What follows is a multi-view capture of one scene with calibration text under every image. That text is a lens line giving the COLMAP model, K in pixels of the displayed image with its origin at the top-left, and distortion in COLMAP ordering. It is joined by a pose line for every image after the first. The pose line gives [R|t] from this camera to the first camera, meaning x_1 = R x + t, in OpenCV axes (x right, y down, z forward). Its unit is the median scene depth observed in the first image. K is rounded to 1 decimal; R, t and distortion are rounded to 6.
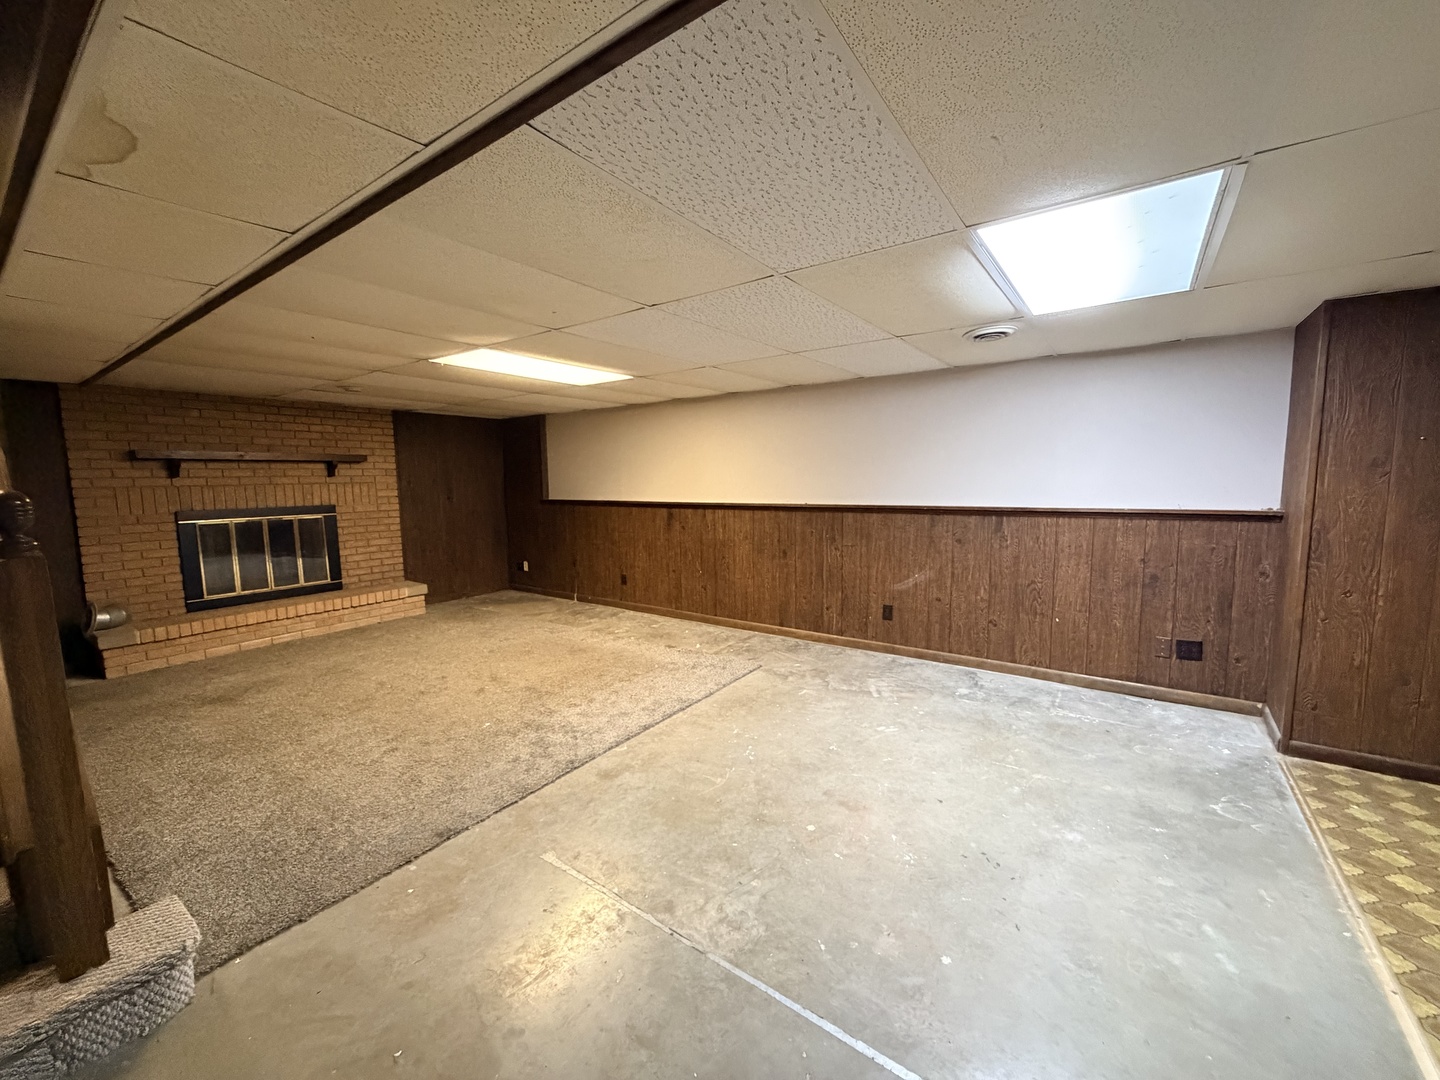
lens RADIAL K [[574.0, 0, 717.8], [0, 574.0, 540.1], [0, 0, 1]] dist [0.001217, -0.000659]
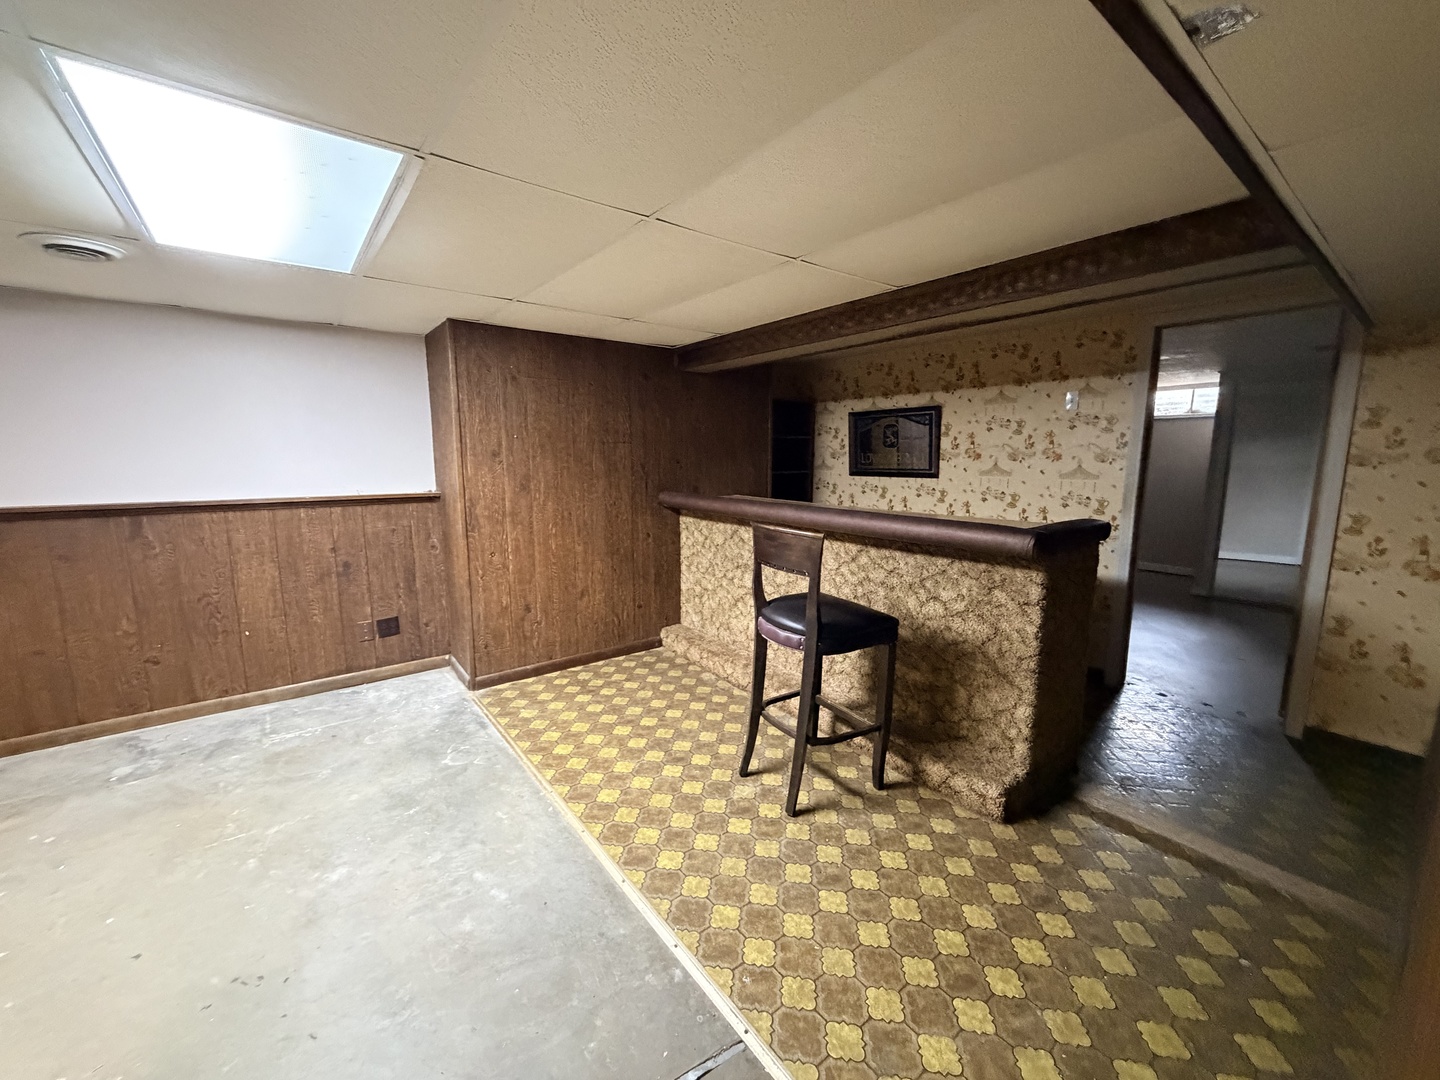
lens RADIAL K [[574.0, 0, 717.8], [0, 574.0, 540.1], [0, 0, 1]] dist [0.001217, -0.000659]
pose [[0.284231, -0.125394, 0.950520, 0.007234], [0.096721, 0.990103, 0.101694, -0.017361], [-0.953865, 0.063030, 0.293546, 0.105546]]
